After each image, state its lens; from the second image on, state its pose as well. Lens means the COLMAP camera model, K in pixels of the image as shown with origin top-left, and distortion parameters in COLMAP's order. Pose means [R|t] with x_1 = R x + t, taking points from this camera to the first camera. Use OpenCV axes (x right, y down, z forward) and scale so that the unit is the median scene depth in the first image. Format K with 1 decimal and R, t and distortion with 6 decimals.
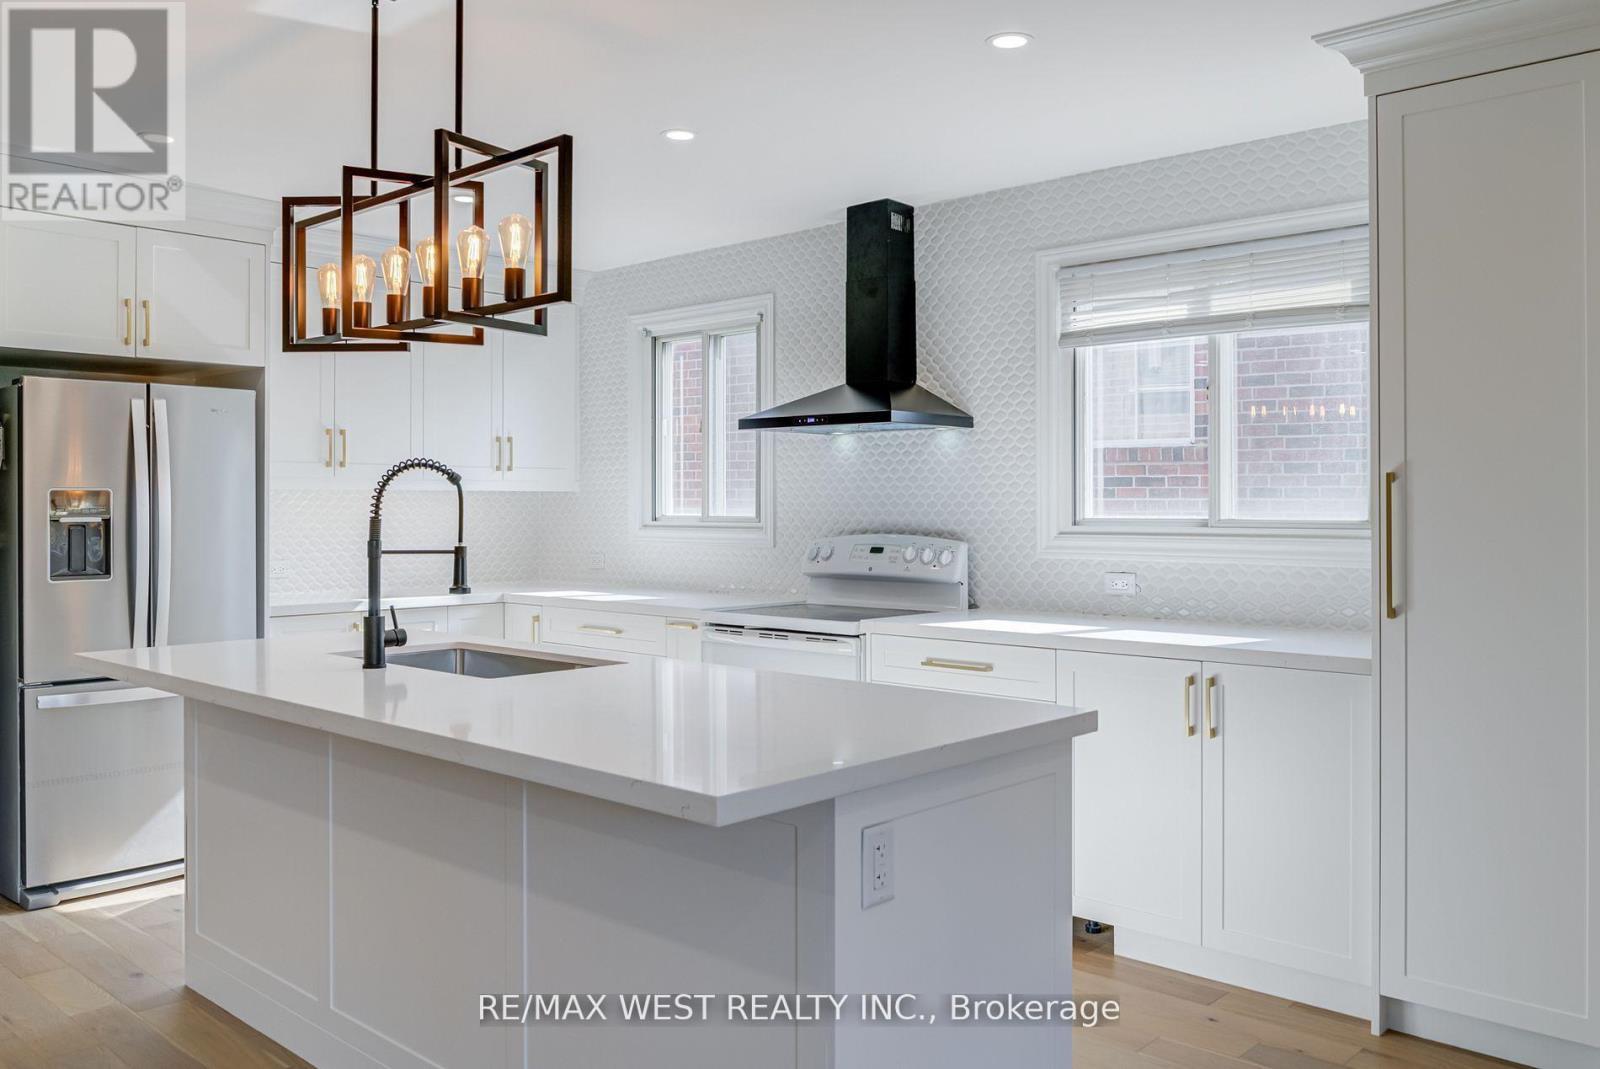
lens RADIAL K [[1274.4, 0, 808.4], [0, 1274.4, 512.3], [0, 0, 1]] dist [-0.020772, 0.008898]
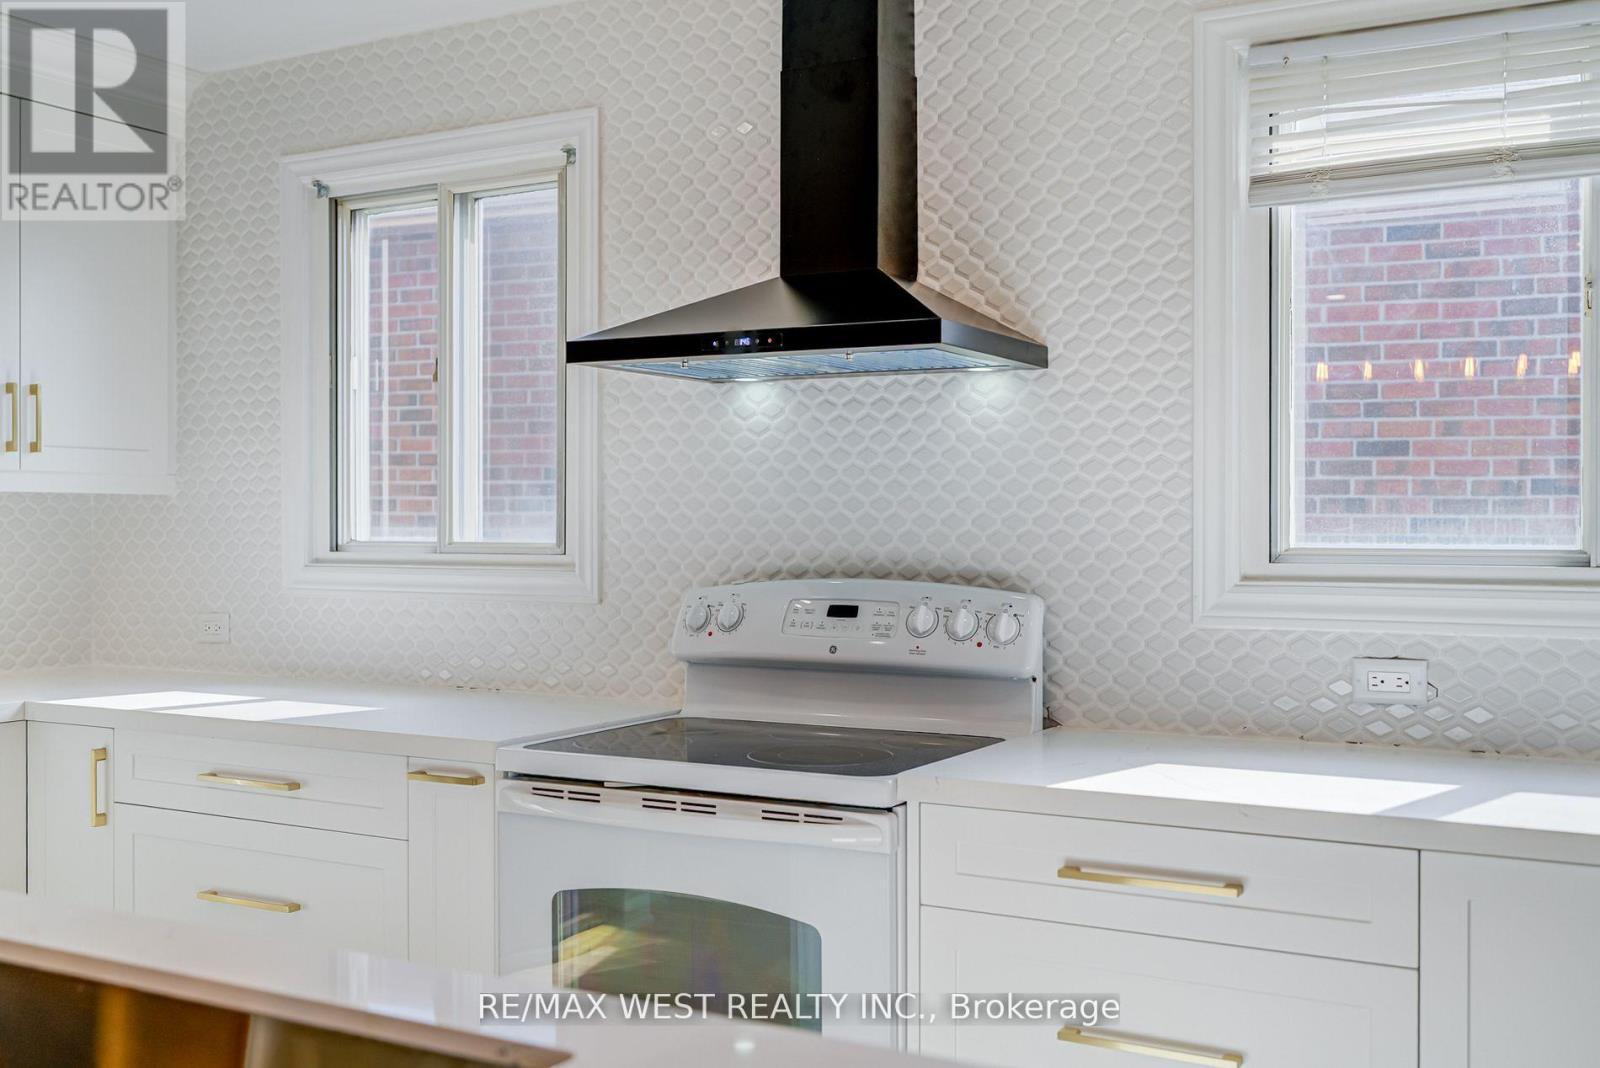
lens RADIAL K [[1613.4, 0, 790.2], [0, 1613.4, 537.3], [0, 0, 1]] dist [0.002022, 0.000000]
pose [[0.974022, 0.000136, 0.226455, -0.113934], [-0.000757, 0.999996, 0.002657, -0.001153], [-0.226454, -0.002760, 0.974018, 0.402129]]
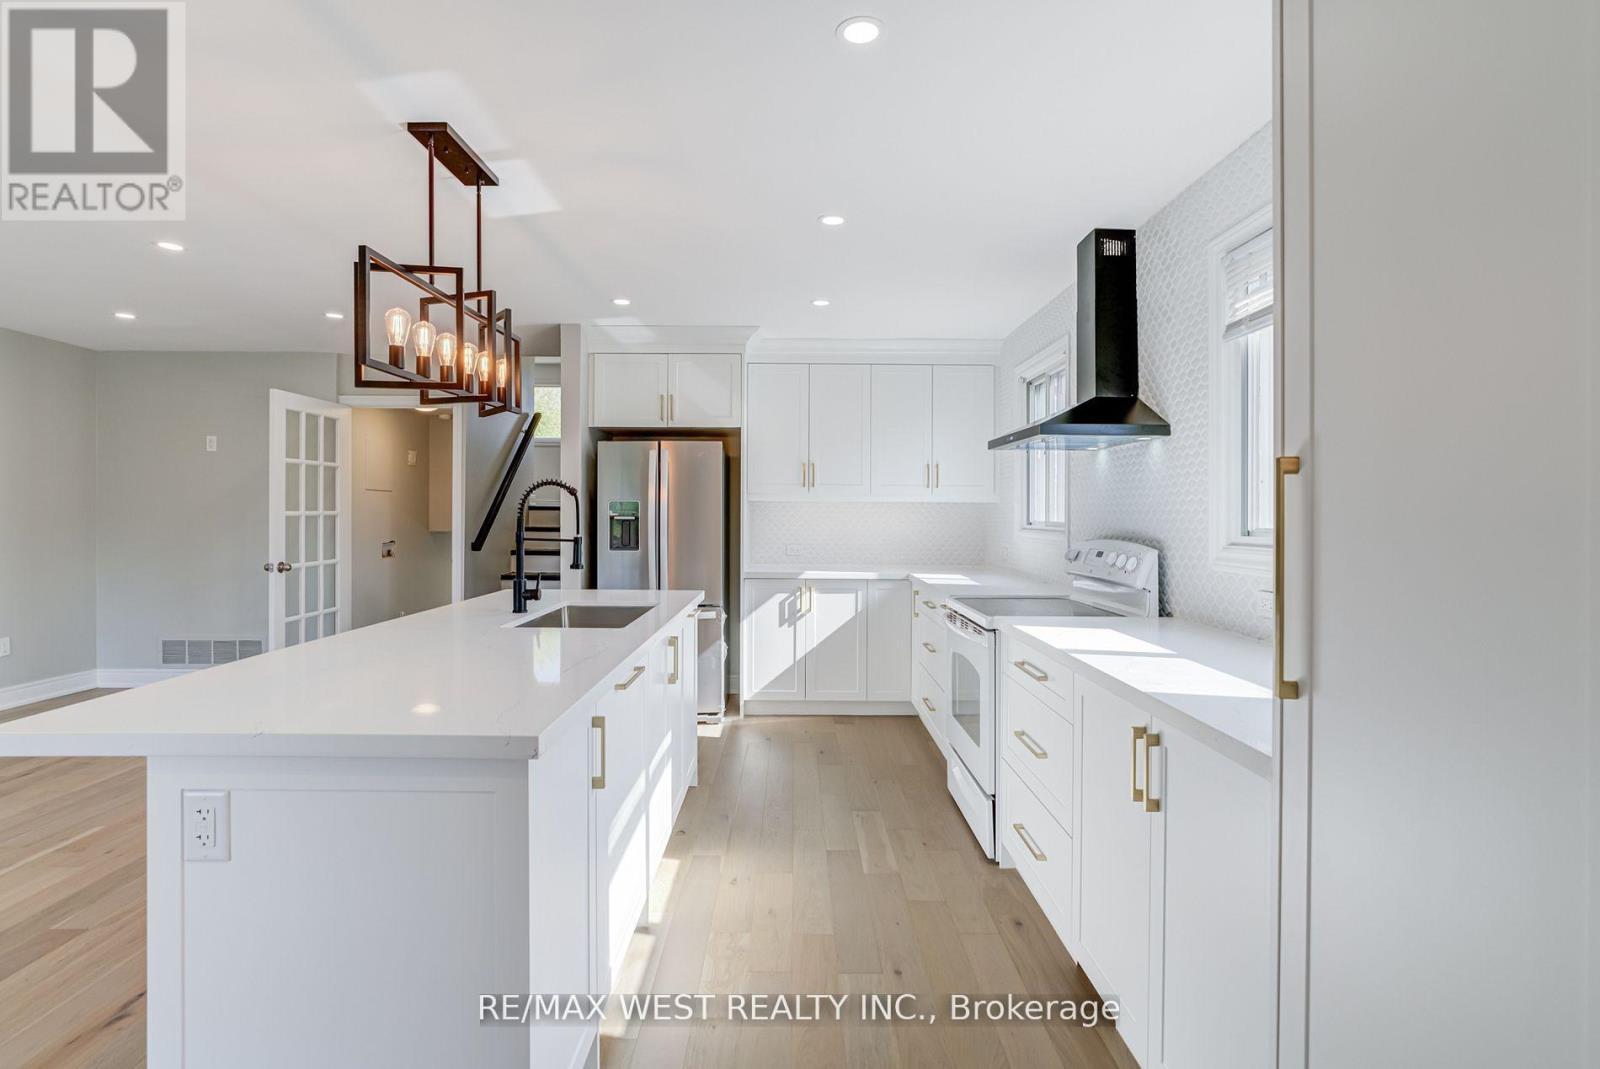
lens RADIAL K [[769.1, 0, 797.2], [0, 769.1, 523.6], [0, 0, 1]] dist [-0.025981, 0.000077]
pose [[0.687119, 0.015352, -0.726383, 0.363931], [-0.010284, 0.999882, 0.011404, -0.001069], [0.726472, -0.000366, 0.687196, 0.376787]]
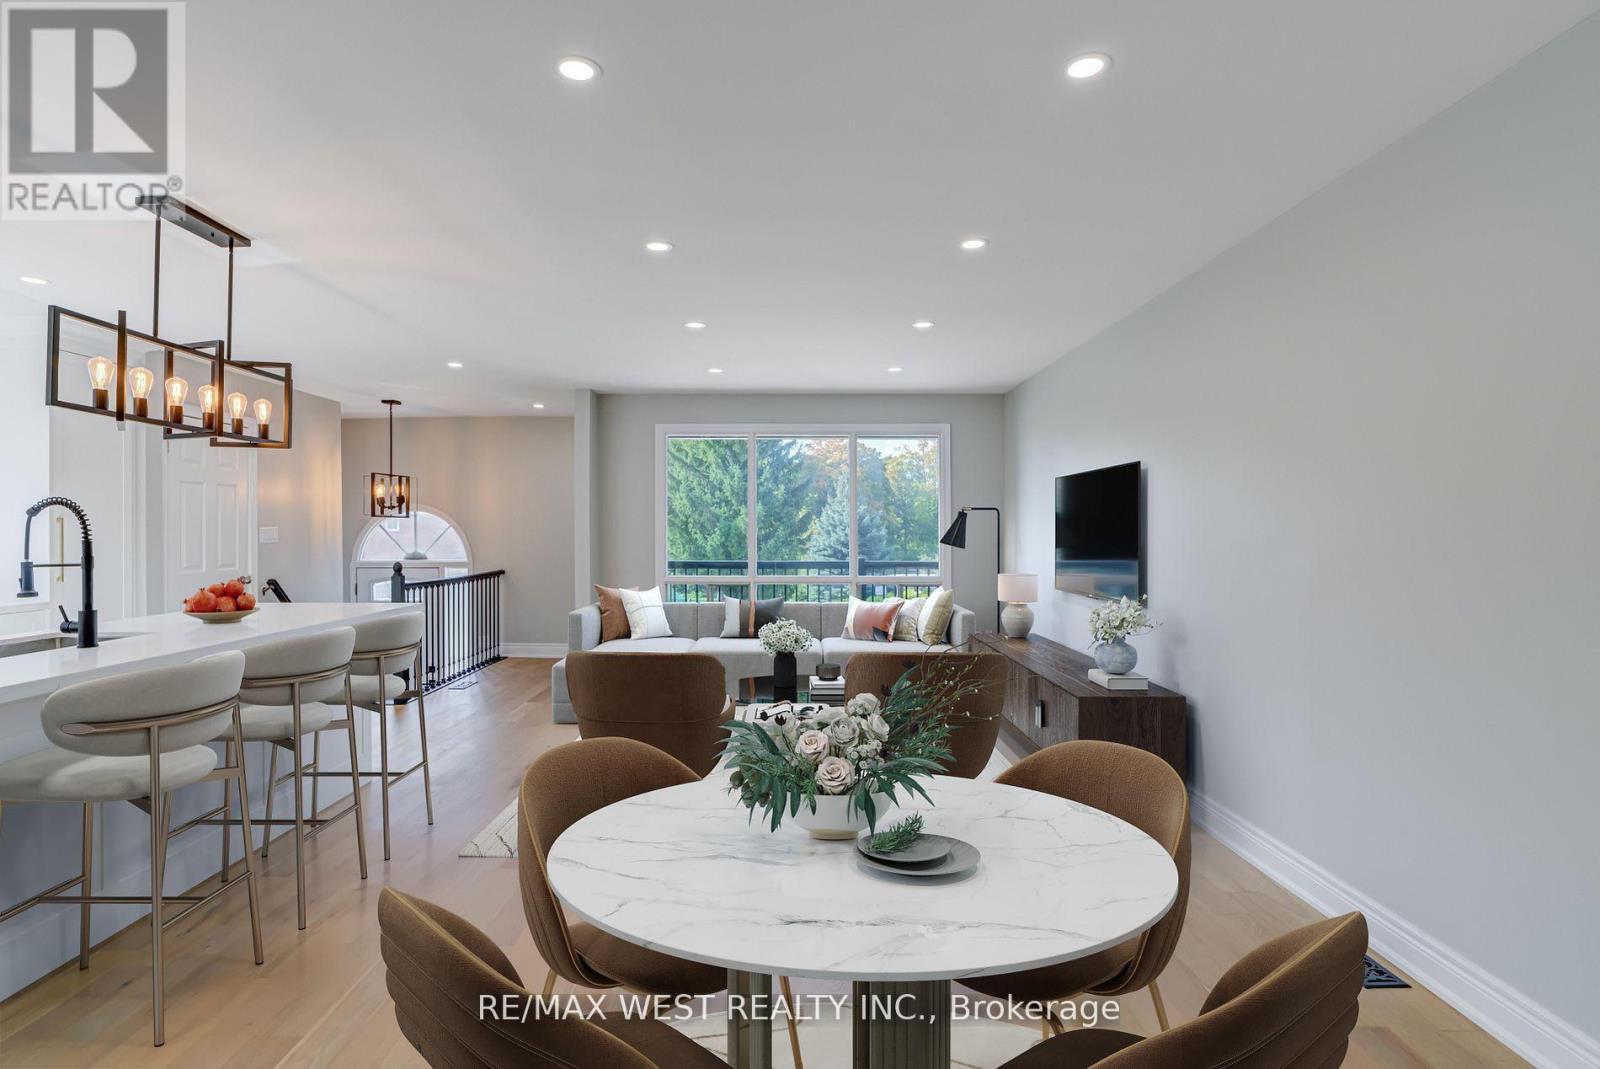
lens RADIAL K [[769.1, 0, 791.8], [0, 769.1, 527.8], [0, 0, 1]] dist [-0.025981, 0.000077]
pose [[-0.671939, 0.004485, 0.740593, -0.916024], [0.010321, 0.999941, 0.003308, -0.002954], [-0.740534, 0.009866, -0.671946, 0.605537]]
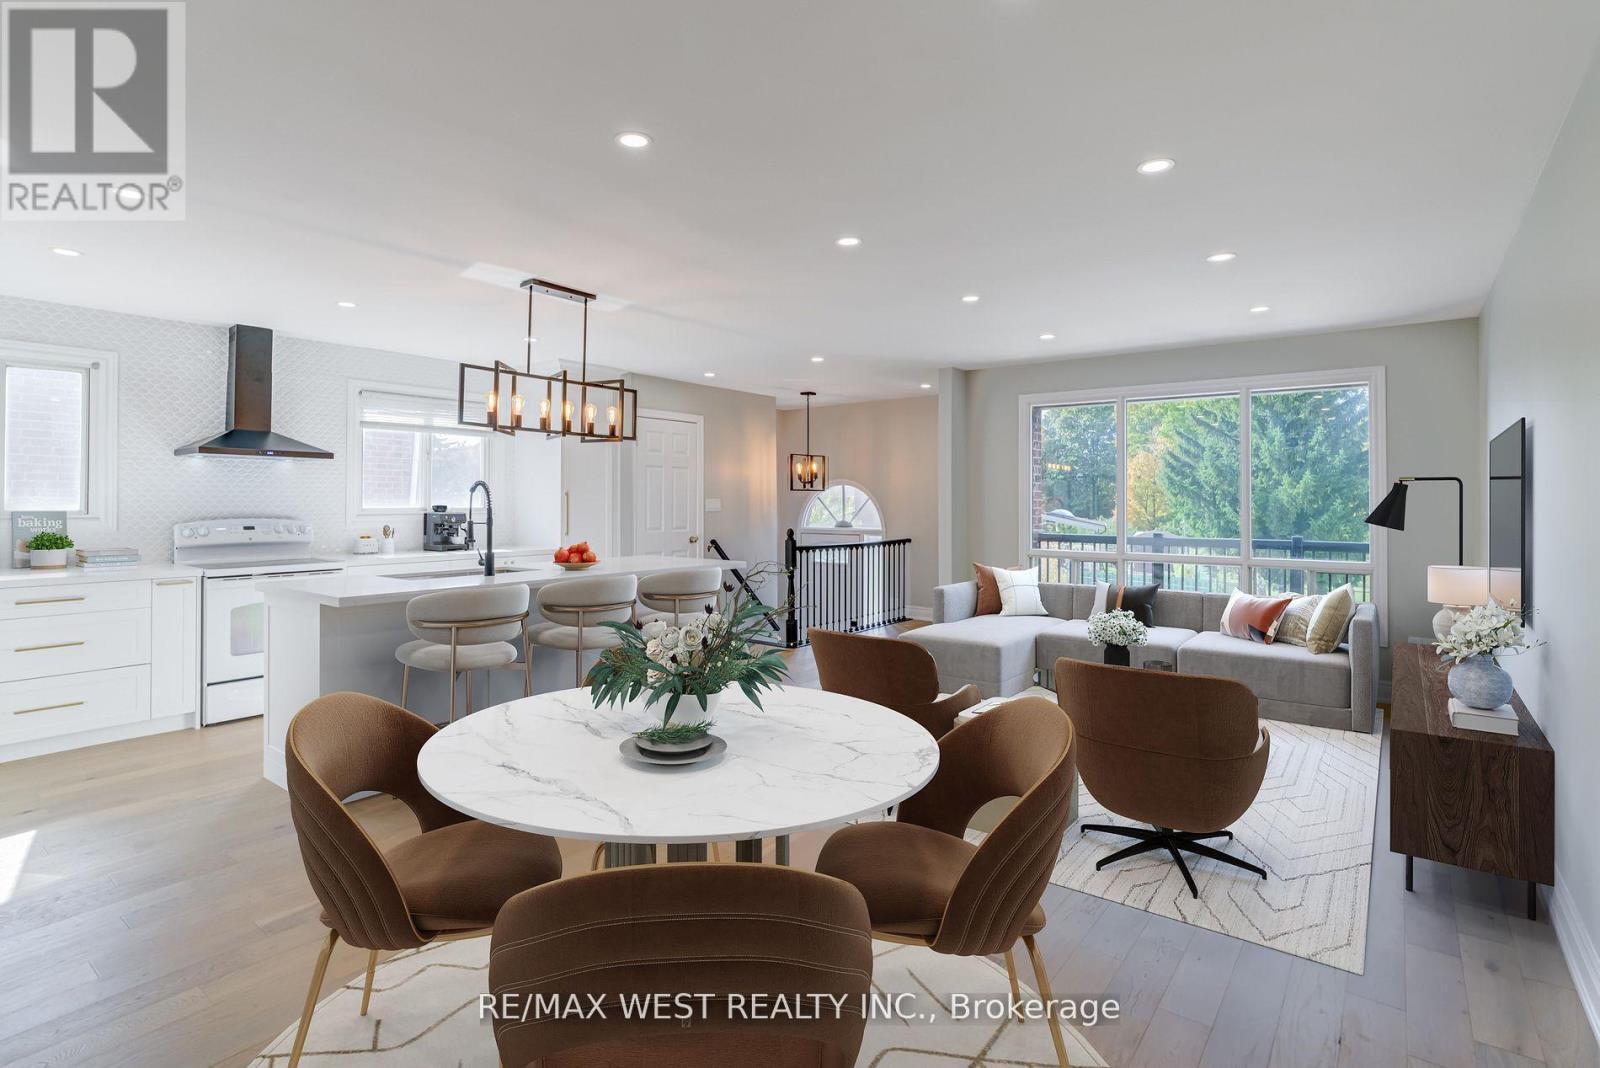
lens RADIAL K [[769.1, 0, 790.6], [0, 769.1, 501.1], [0, 0, 1]] dist [-0.025981, 0.000077]
pose [[-0.066668, 0.000019, 0.997775, -1.053939], [0.005017, 0.999987, 0.000316, -0.003562], [-0.997763, 0.005027, -0.066667, 0.351164]]
